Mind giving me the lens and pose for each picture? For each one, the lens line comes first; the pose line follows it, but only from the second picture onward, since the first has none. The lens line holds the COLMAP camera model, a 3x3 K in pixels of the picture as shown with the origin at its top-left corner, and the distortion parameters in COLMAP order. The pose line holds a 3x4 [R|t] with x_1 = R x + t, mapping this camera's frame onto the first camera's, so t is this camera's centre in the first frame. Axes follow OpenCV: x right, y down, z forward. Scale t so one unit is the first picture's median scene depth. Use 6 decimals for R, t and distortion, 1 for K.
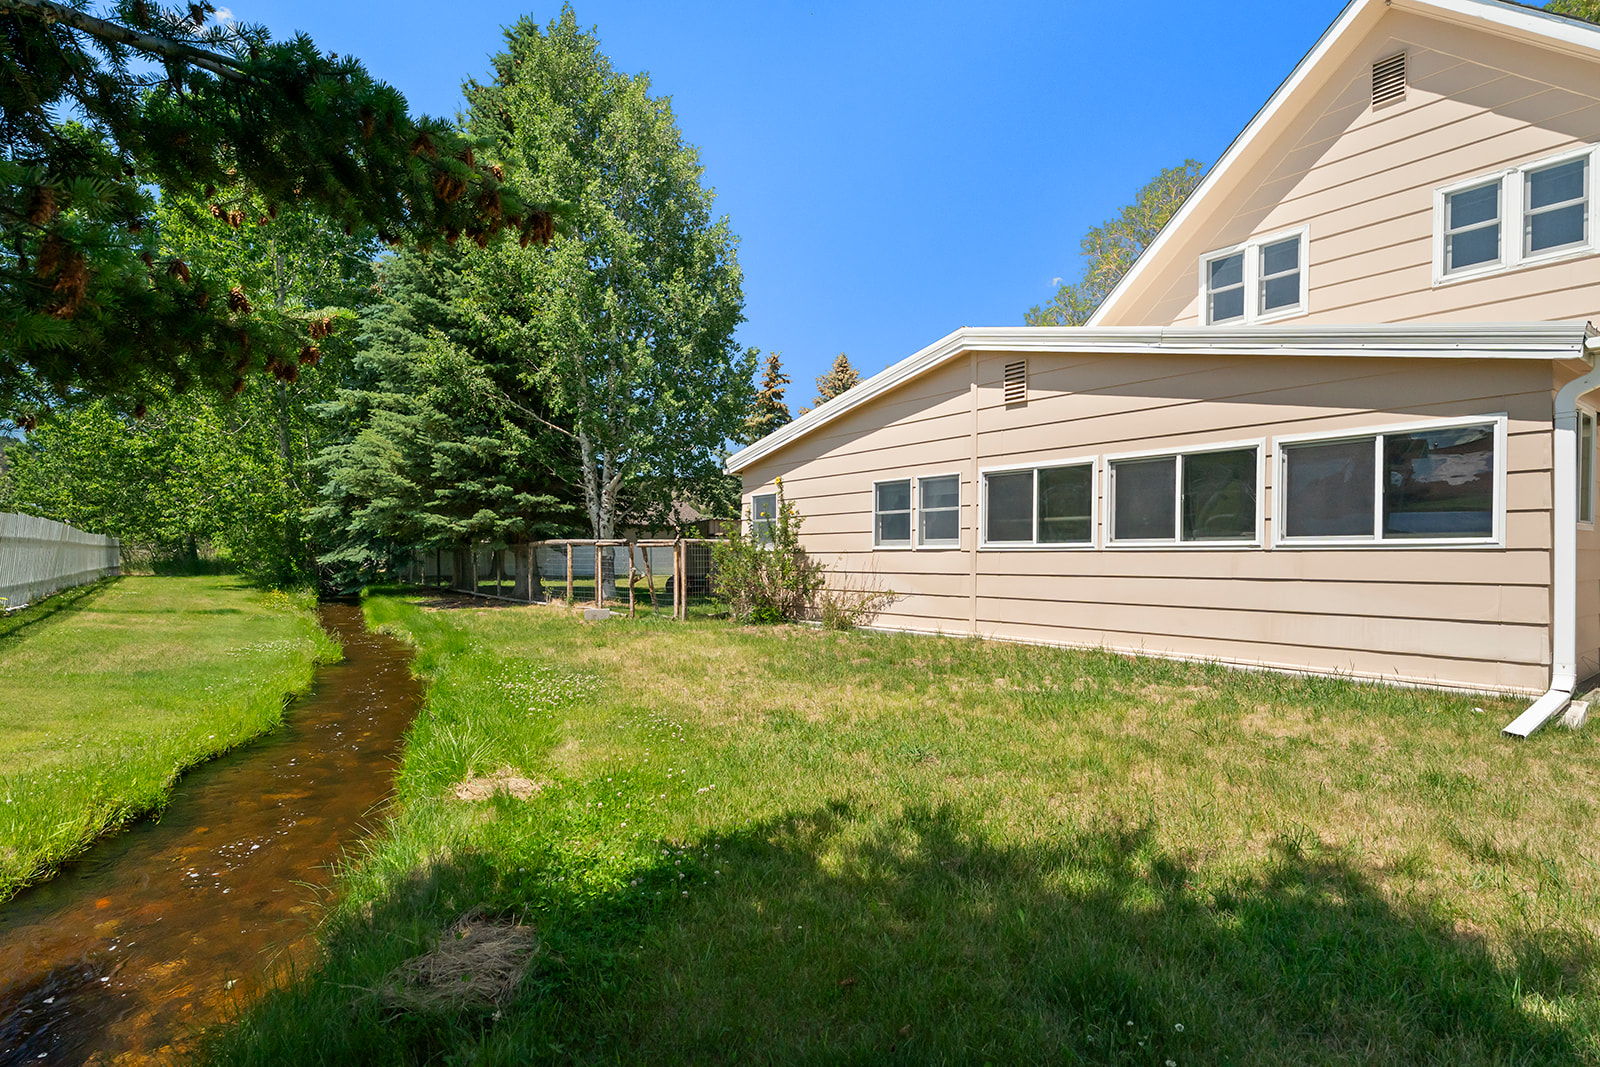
lens RADIAL K [[804.4, 0, 799.9], [0, 804.4, 559.6], [0, 0, 1]] dist [-0.003480, -0.000943]
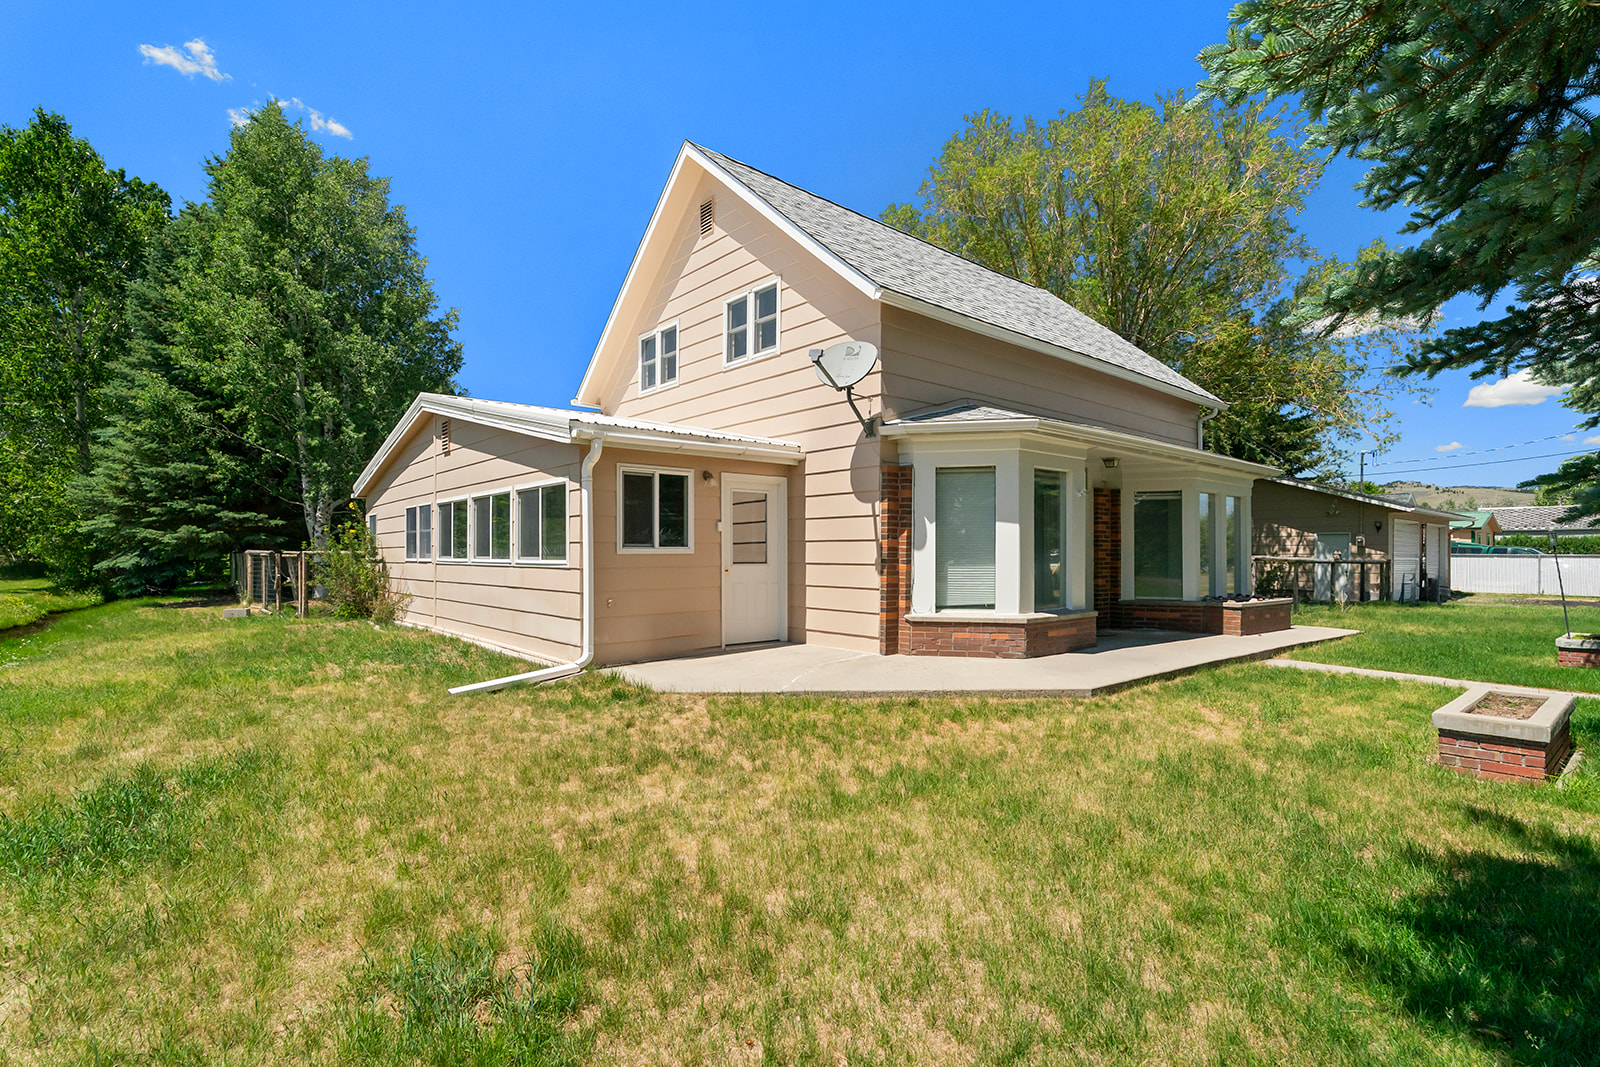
lens RADIAL K [[765.7, 0, 800.0], [0, 765.7, 533.5], [0, 0, 1]] dist [0.001081, 0.000289]
pose [[0.998914, -0.002554, 0.046522, 0.448929], [0.004000, 0.999511, -0.031001, -0.011541], [-0.046420, 0.031154, 0.998436, -0.156925]]
